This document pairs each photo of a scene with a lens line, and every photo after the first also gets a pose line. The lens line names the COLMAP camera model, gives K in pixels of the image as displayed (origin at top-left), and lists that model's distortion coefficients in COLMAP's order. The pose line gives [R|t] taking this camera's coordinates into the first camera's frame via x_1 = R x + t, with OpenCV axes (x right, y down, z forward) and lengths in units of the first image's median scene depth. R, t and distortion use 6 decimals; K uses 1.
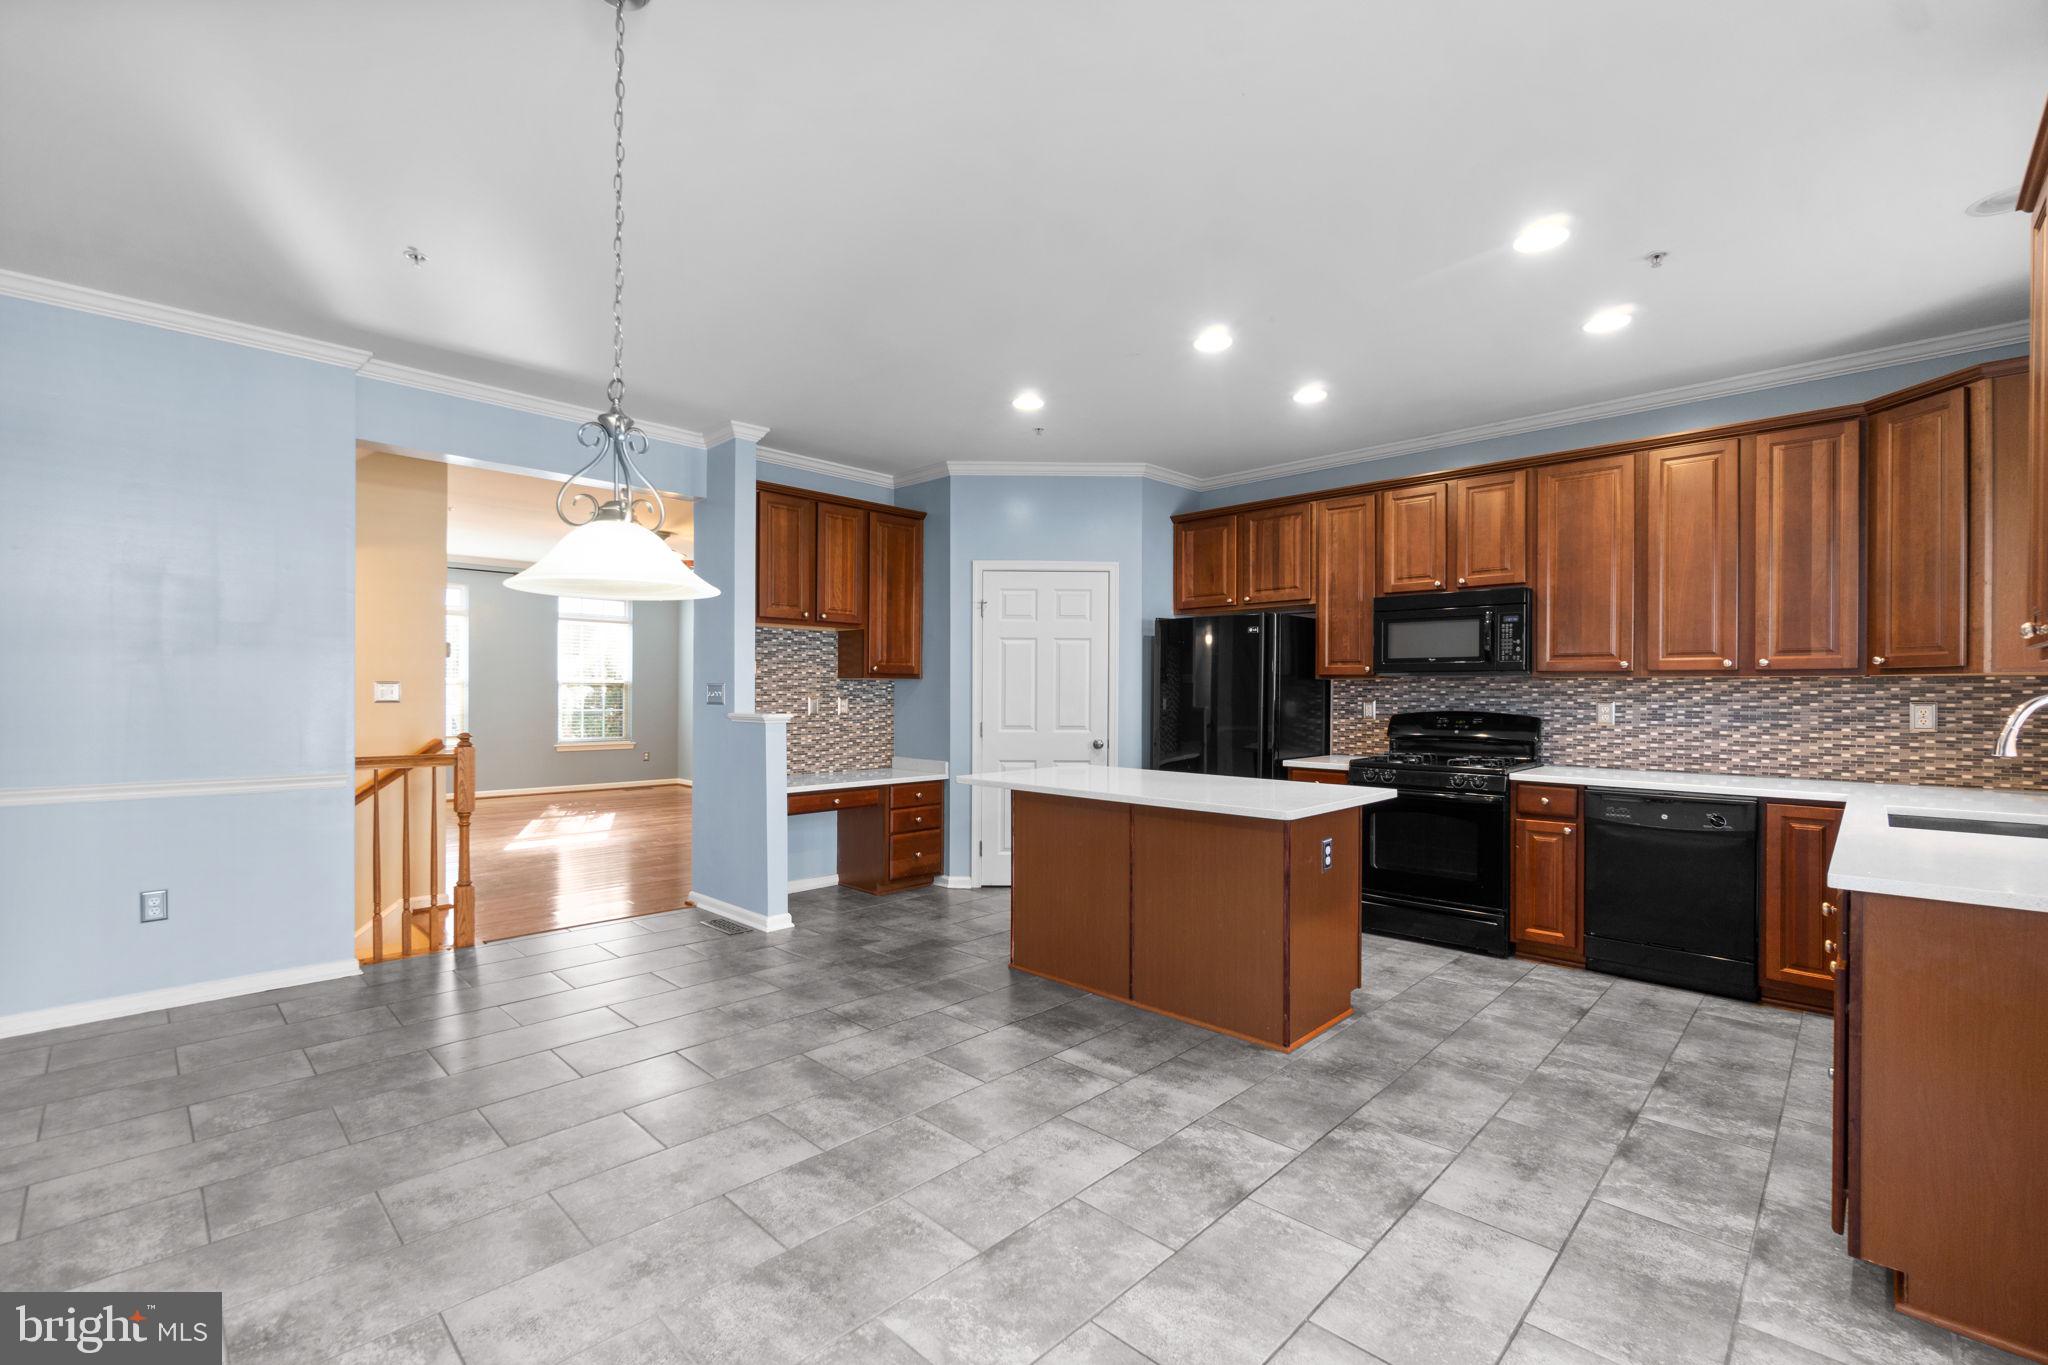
lens RADIAL K [[877.3, 0, 1005.3], [0, 877.3, 664.3], [0, 0, 1]] dist [-0.013929, 0.000735]
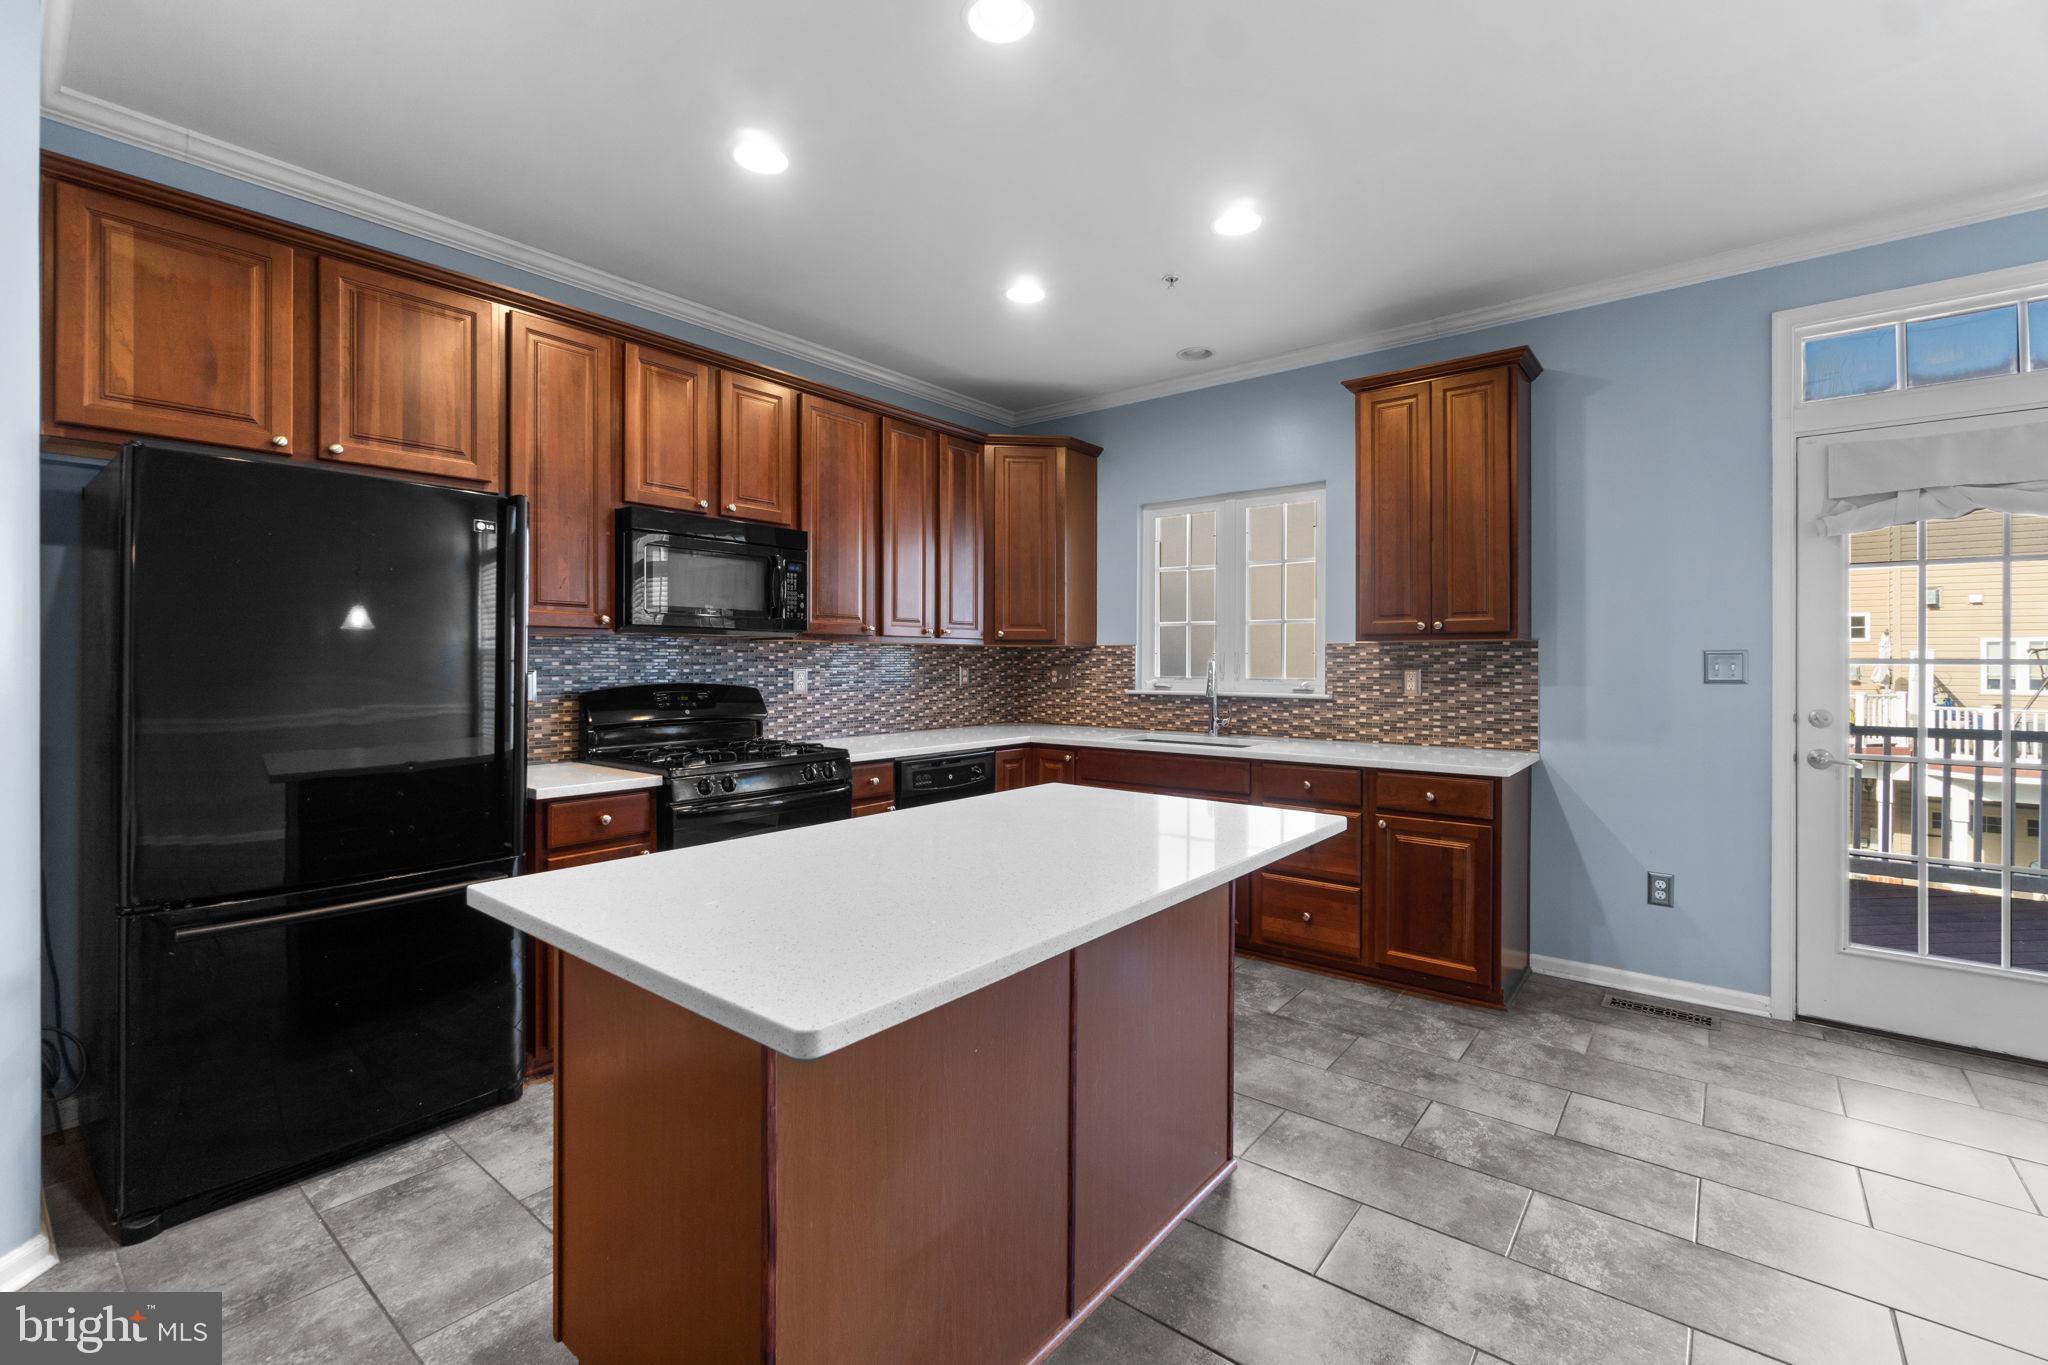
lens RADIAL K [[877.3, 0, 1005.3], [0, 877.3, 664.3], [0, 0, 1]] dist [-0.013929, 0.000735]
pose [[-0.096972, -0.008129, 0.995254, -0.256748], [-0.034230, 0.999402, 0.004828, 0.028102], [-0.994698, -0.033600, -0.097193, 0.898343]]
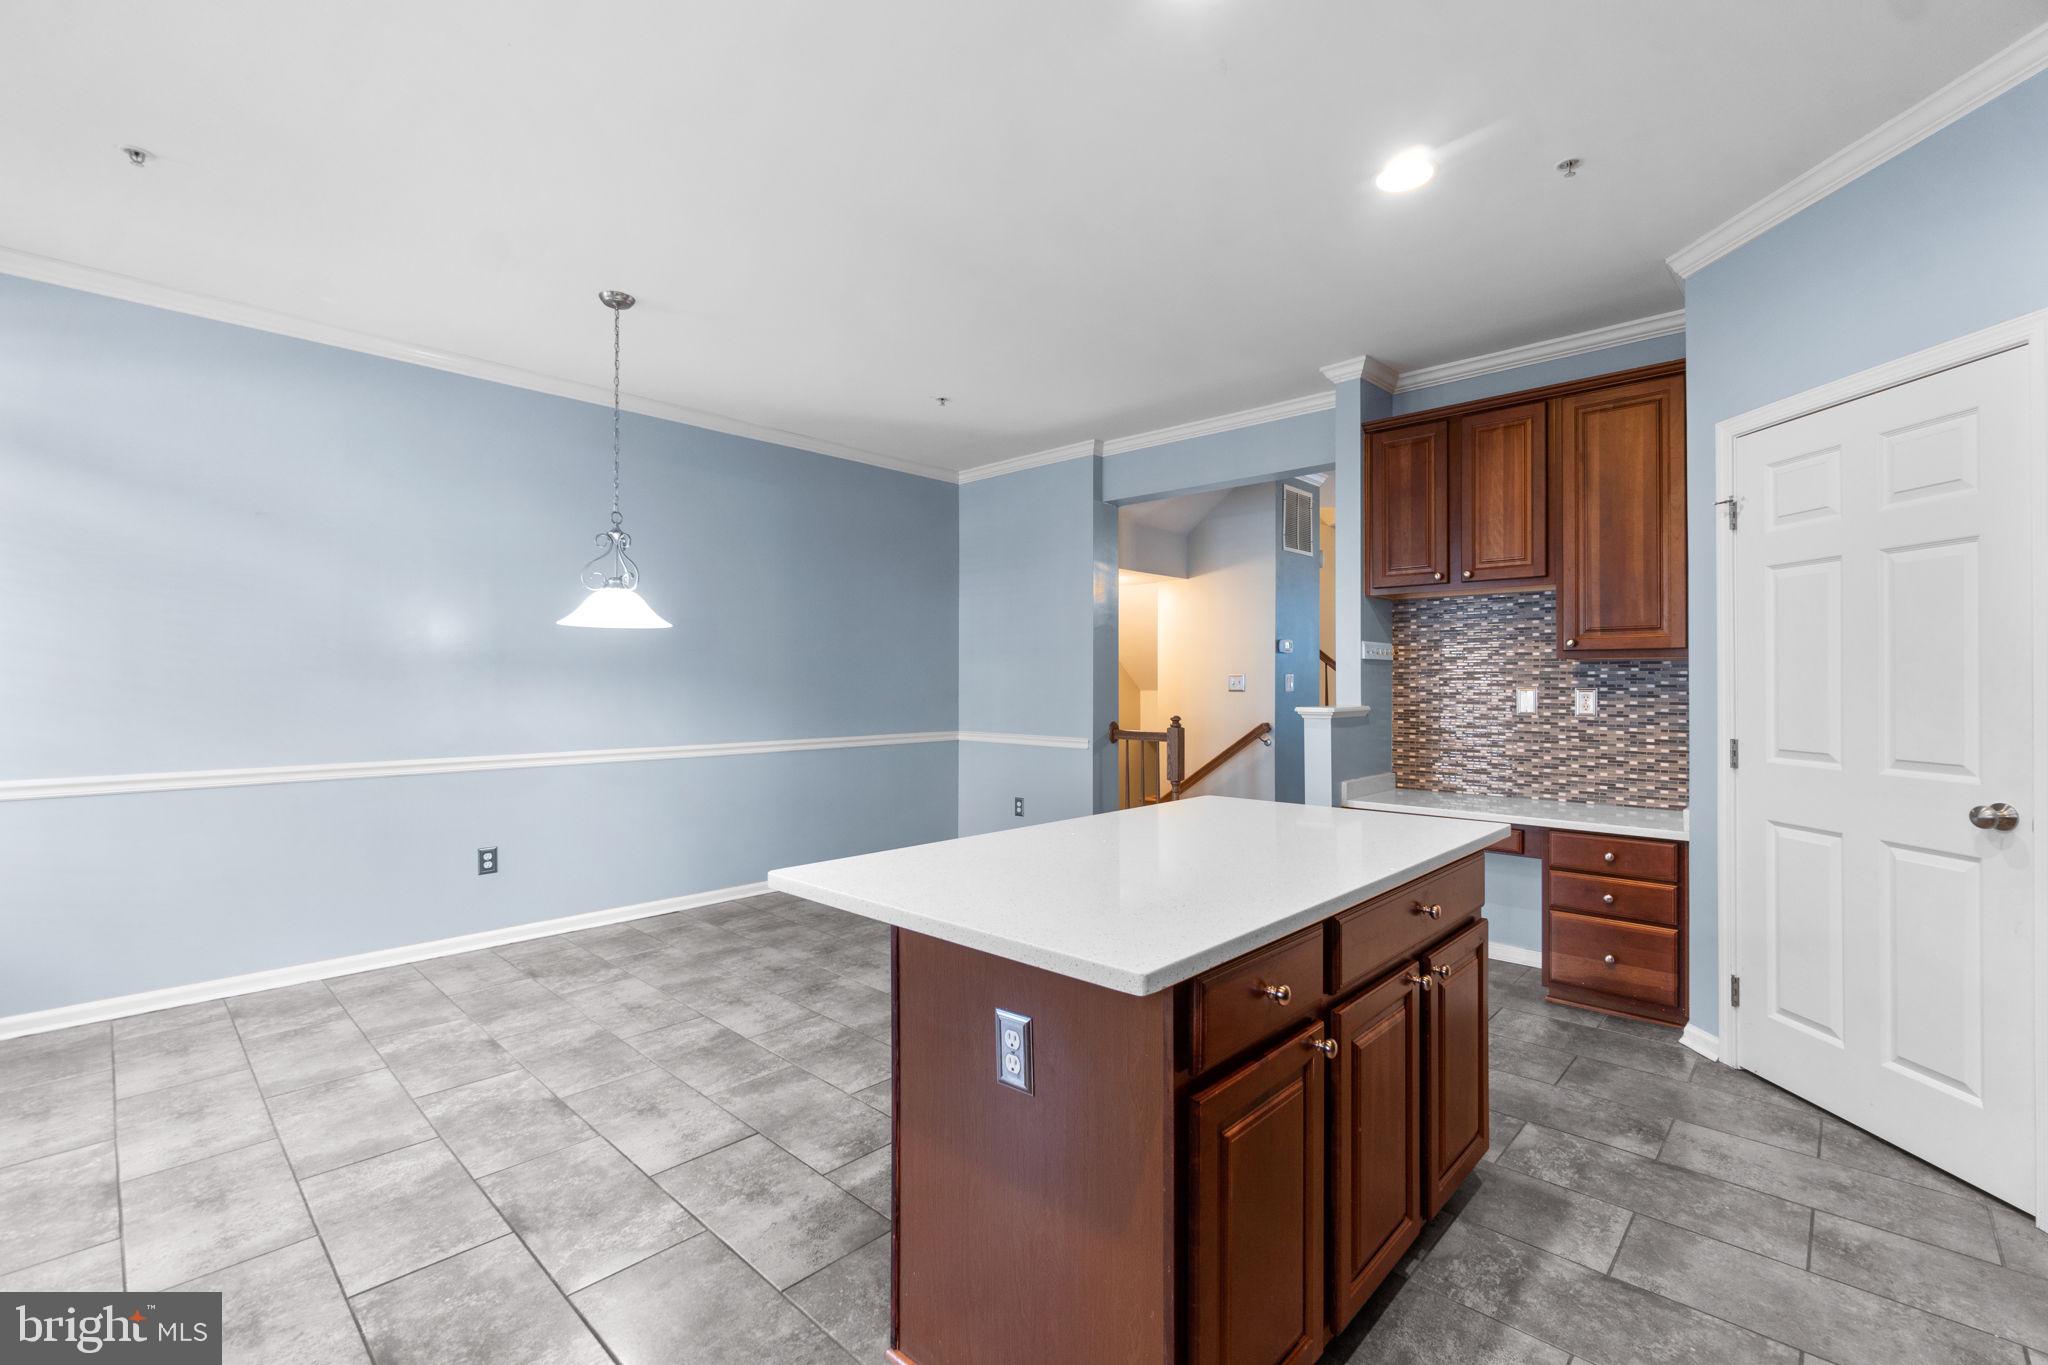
lens RADIAL K [[896.1, 0, 1035.9], [0, 896.1, 673.9], [0, 0, 1]] dist [0.001017, 0.000488]
pose [[0.030166, -0.009978, -0.999495, 0.624301], [0.032950, 0.999417, -0.008982, 0.025643], [0.999002, -0.032663, 0.030477, 0.773137]]
